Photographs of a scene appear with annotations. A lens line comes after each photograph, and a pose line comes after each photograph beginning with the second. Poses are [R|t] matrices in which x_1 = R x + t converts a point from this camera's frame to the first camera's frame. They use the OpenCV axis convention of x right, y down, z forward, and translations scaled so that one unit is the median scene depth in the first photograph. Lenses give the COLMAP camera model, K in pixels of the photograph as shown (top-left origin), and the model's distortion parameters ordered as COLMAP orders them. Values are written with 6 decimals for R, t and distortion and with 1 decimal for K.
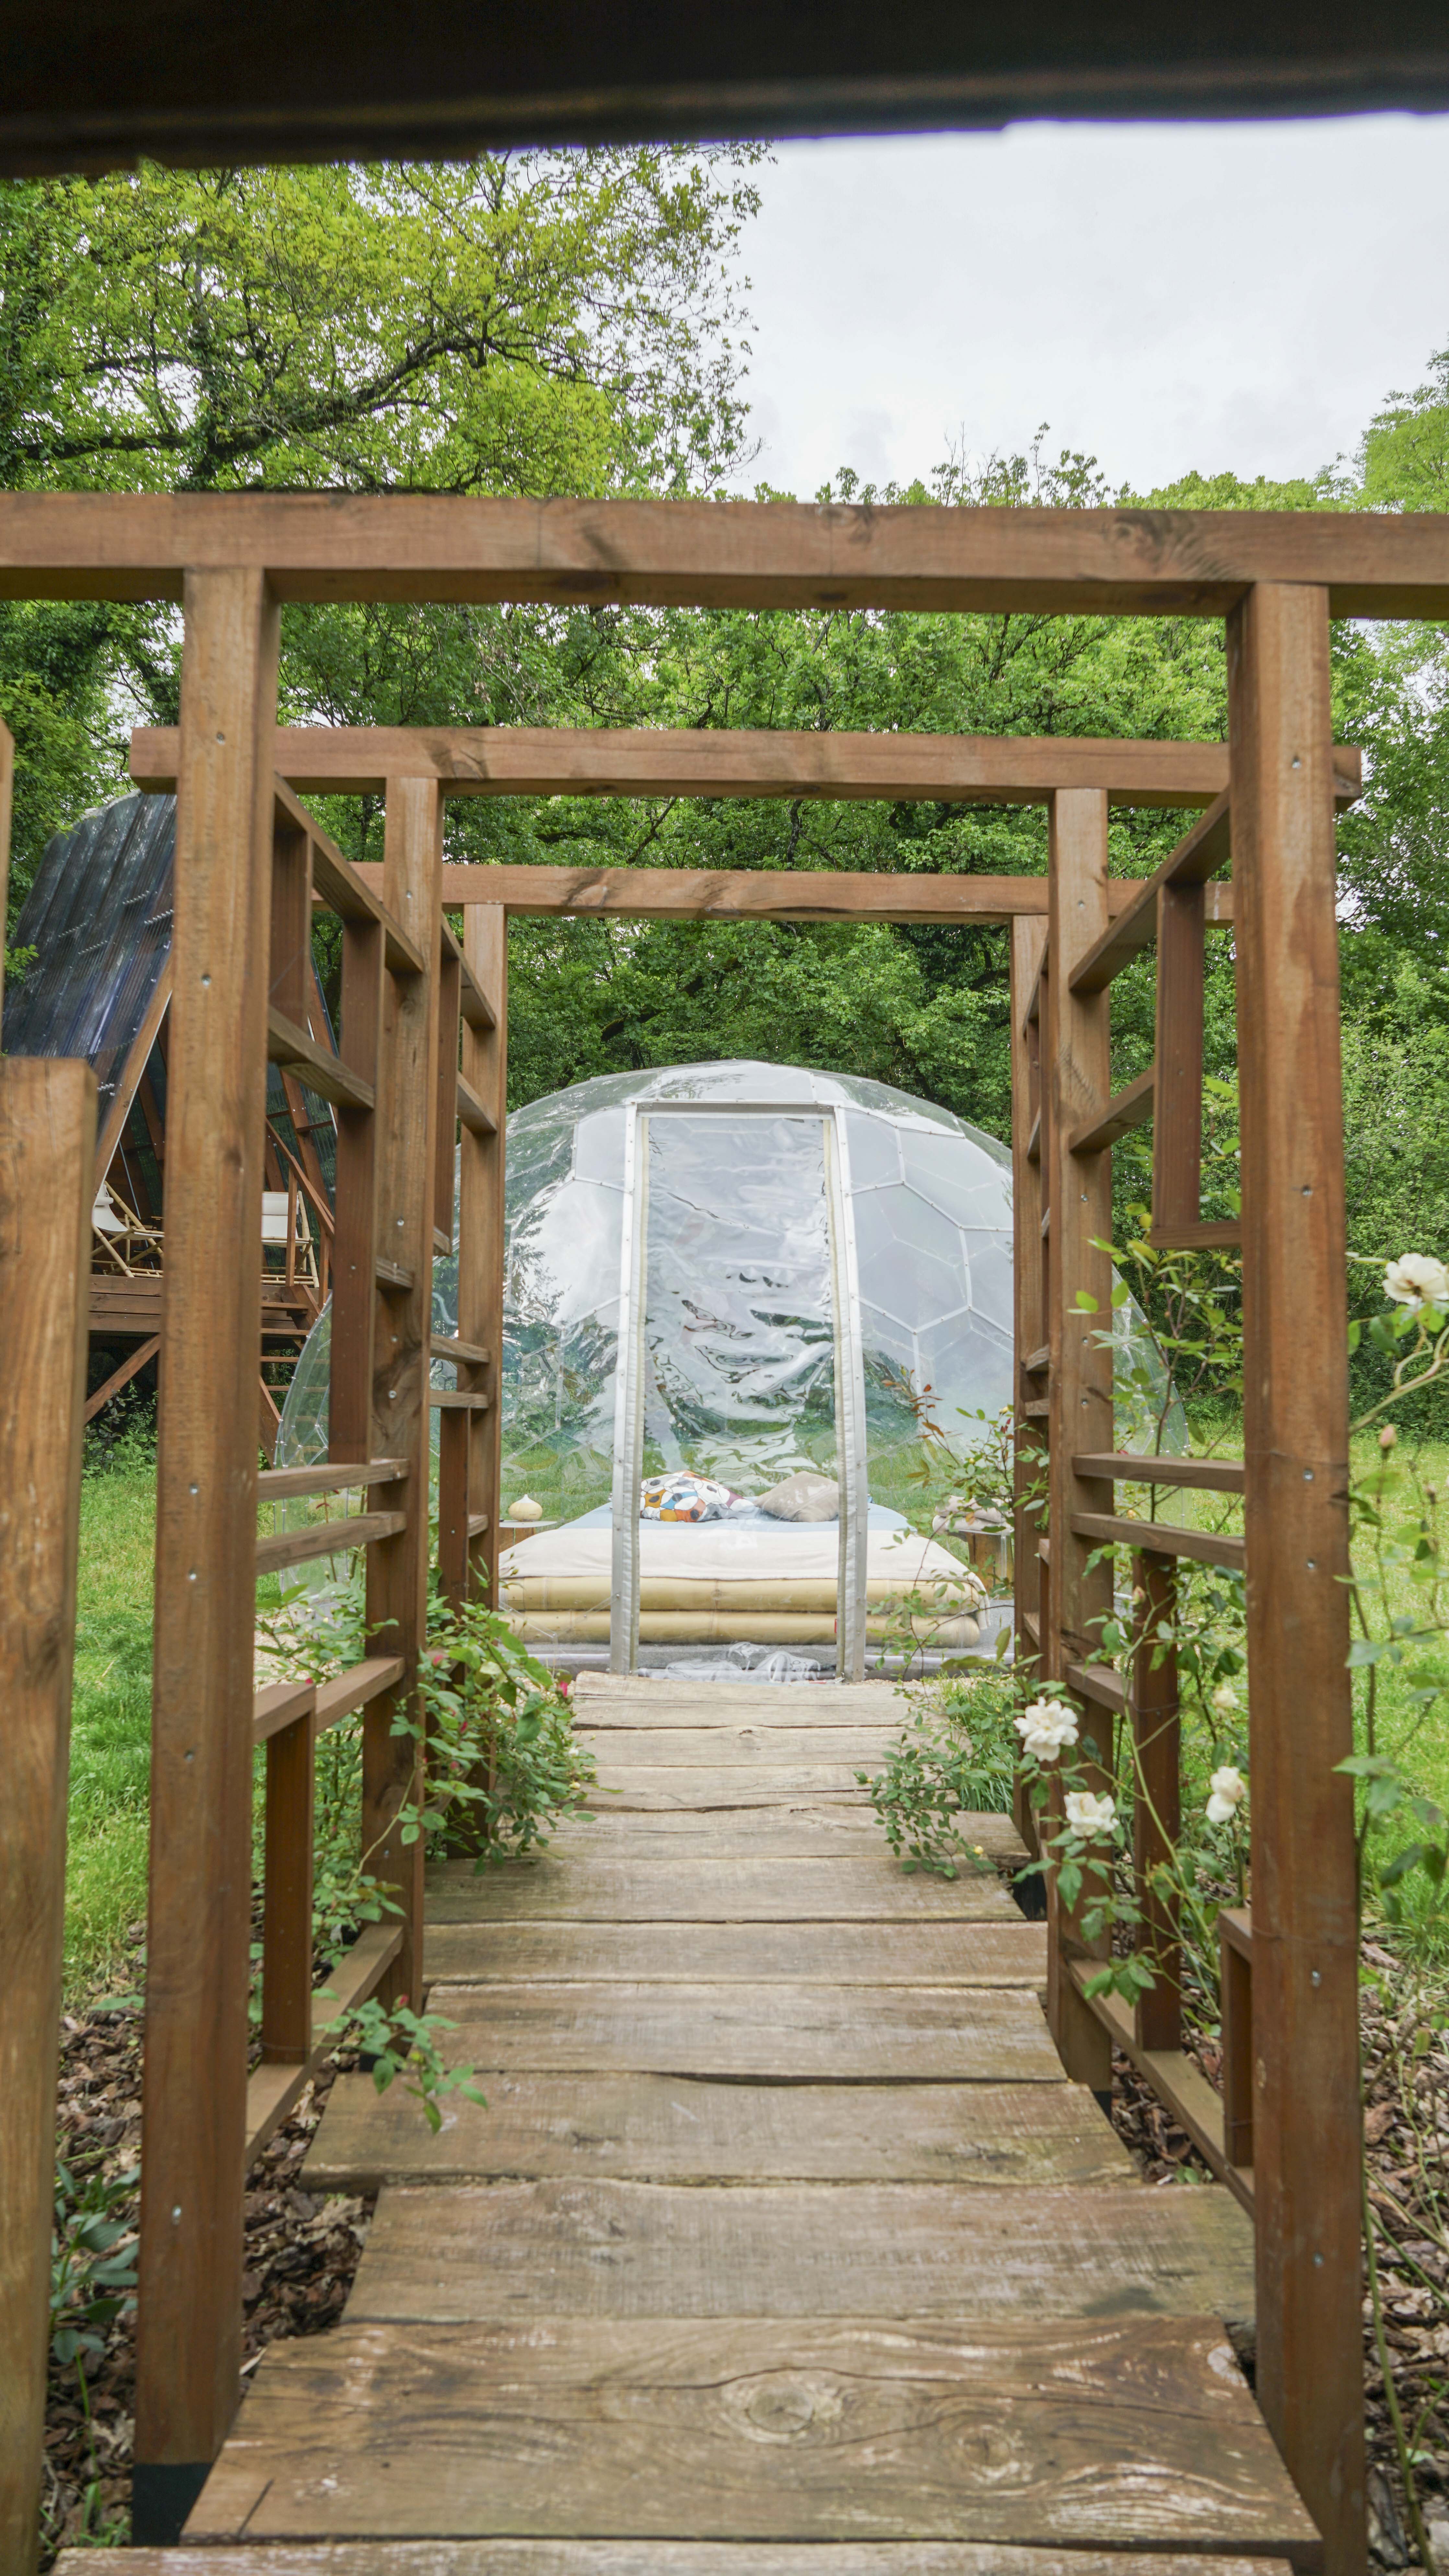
lens RADIAL K [[1863.3, 0, 725.0], [0, 1863.3, 1292.4], [0, 0, 1]] dist [-0.001340, -0.000098]
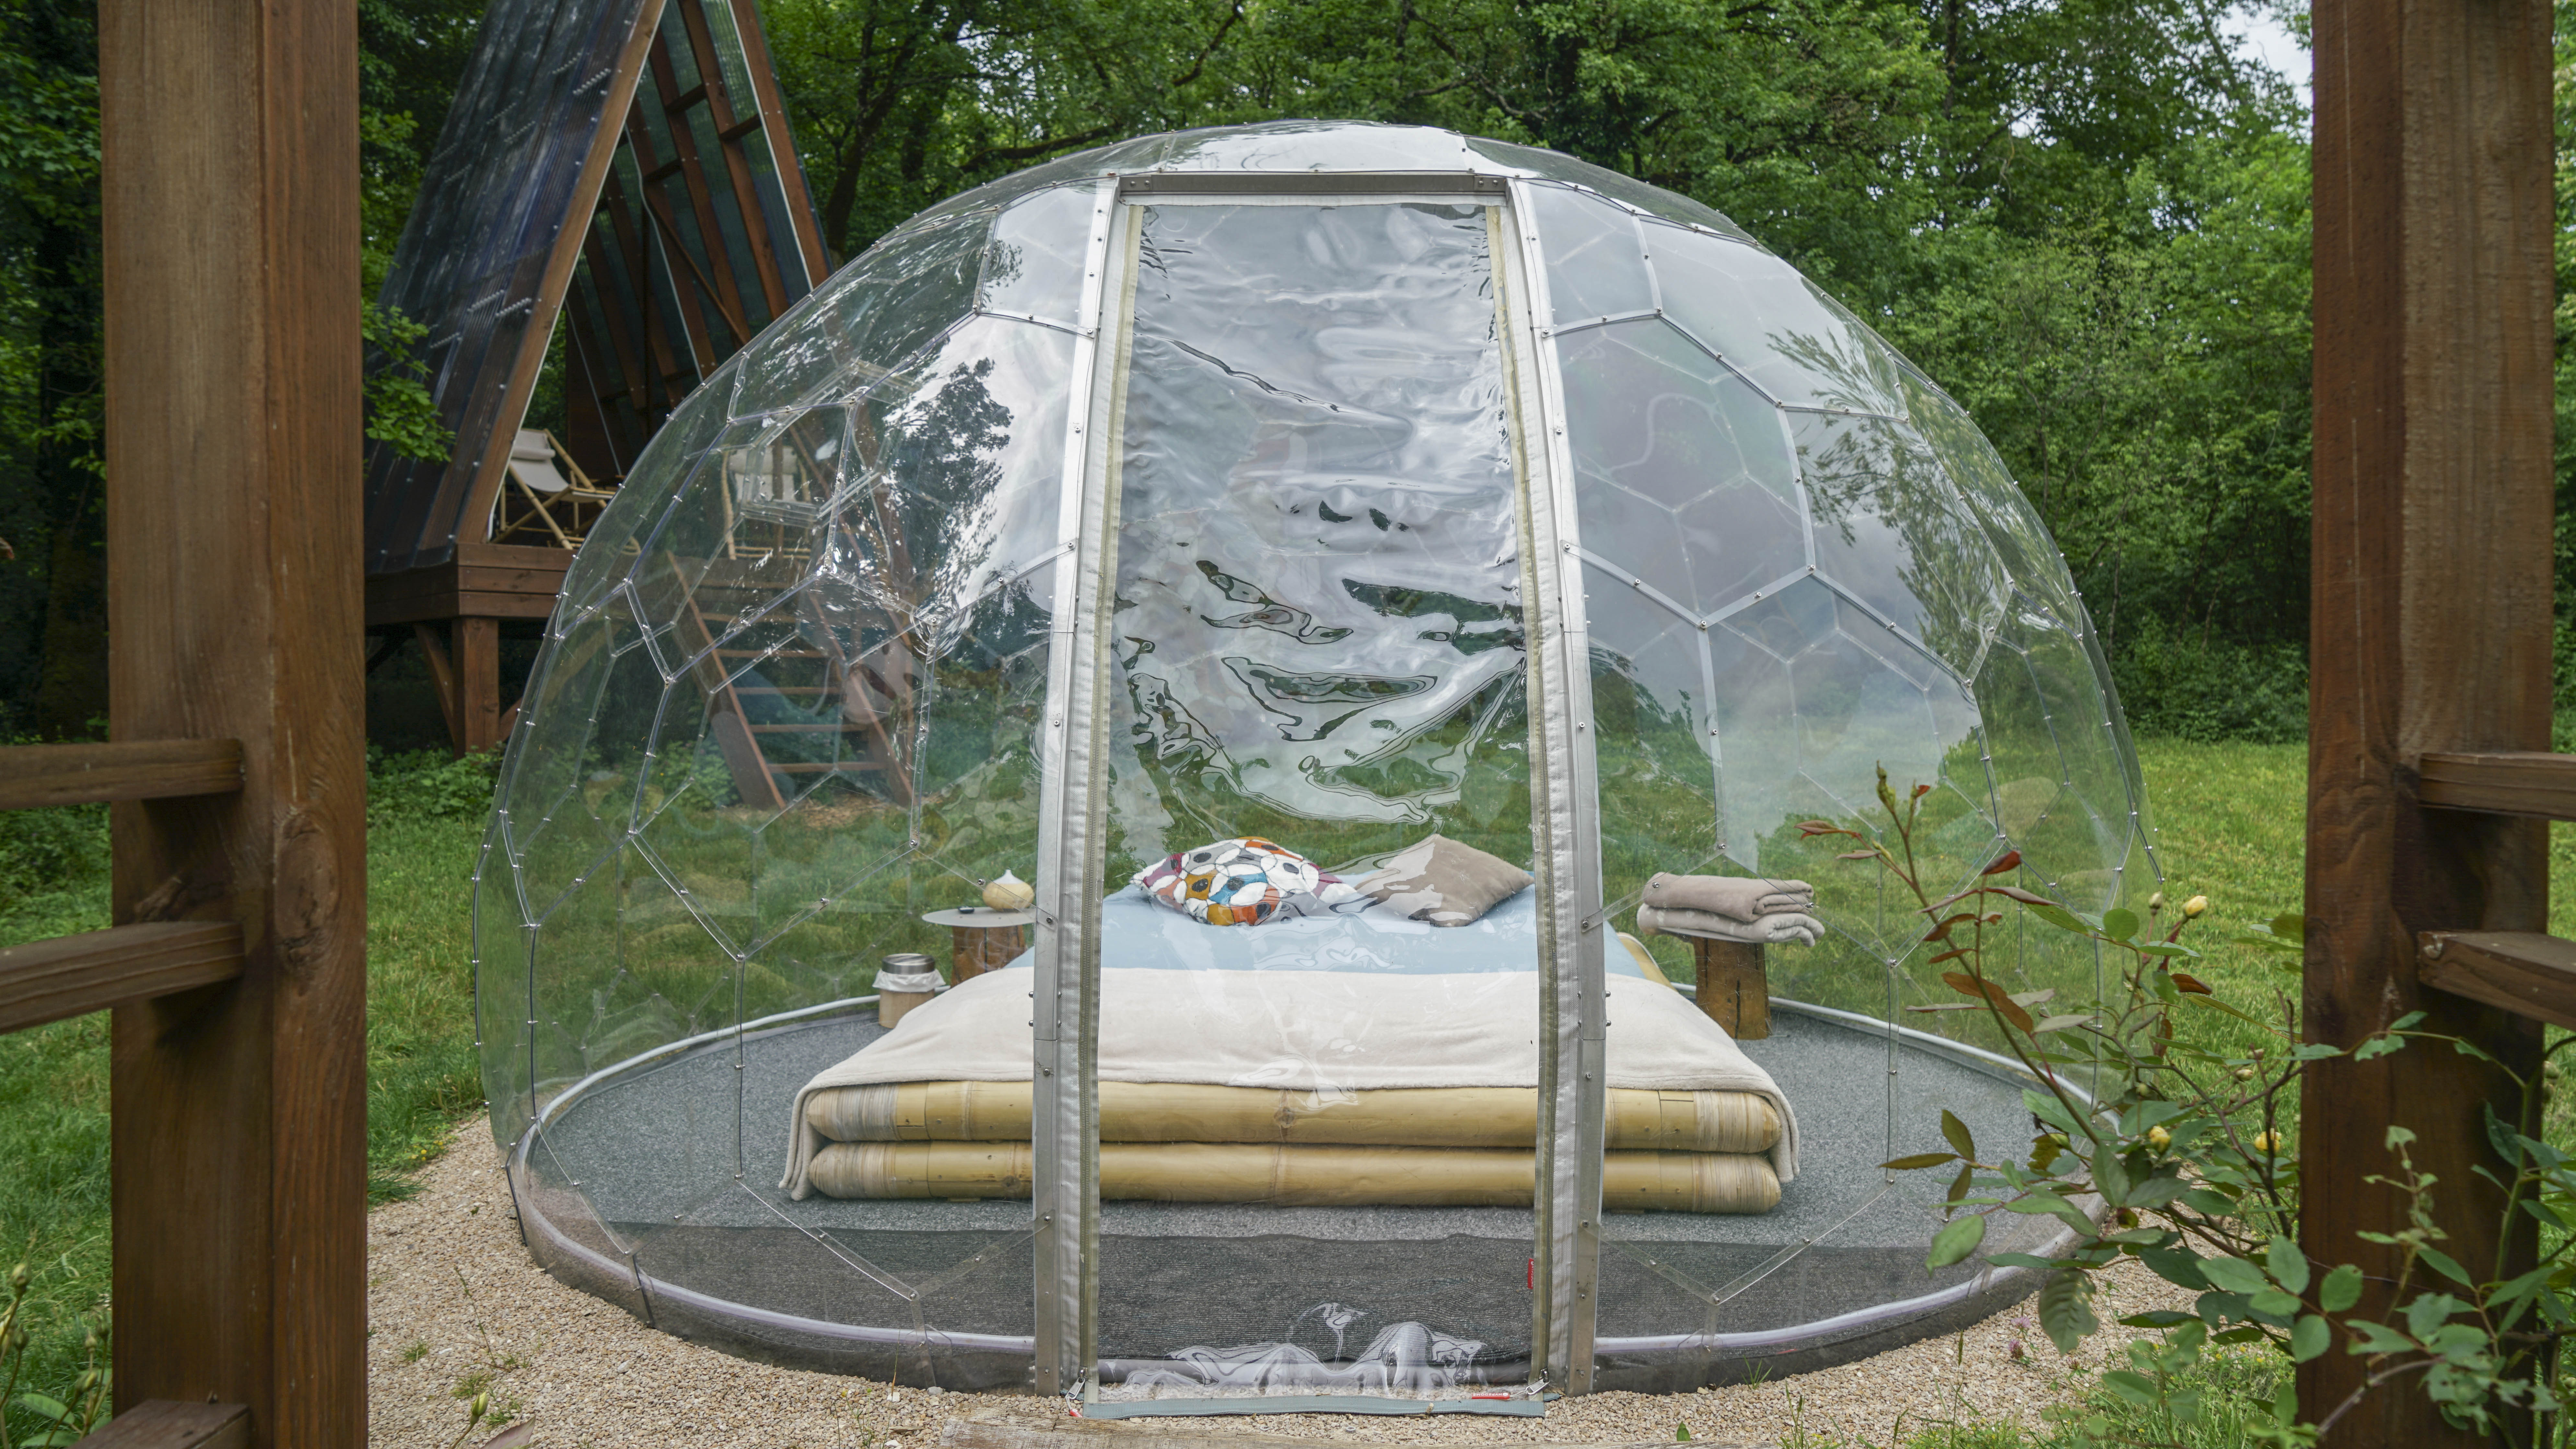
lens RADIAL K [[1863.3, 0, 1296.1], [0, 1863.3, 725.6], [0, 0, 1]] dist [-0.001340, -0.000098]
pose [[0.999779, -0.006497, -0.020011, 0.010846], [0.008154, 0.996443, 0.083878, 0.006460], [0.019395, -0.084023, 0.996275, 0.519696]]
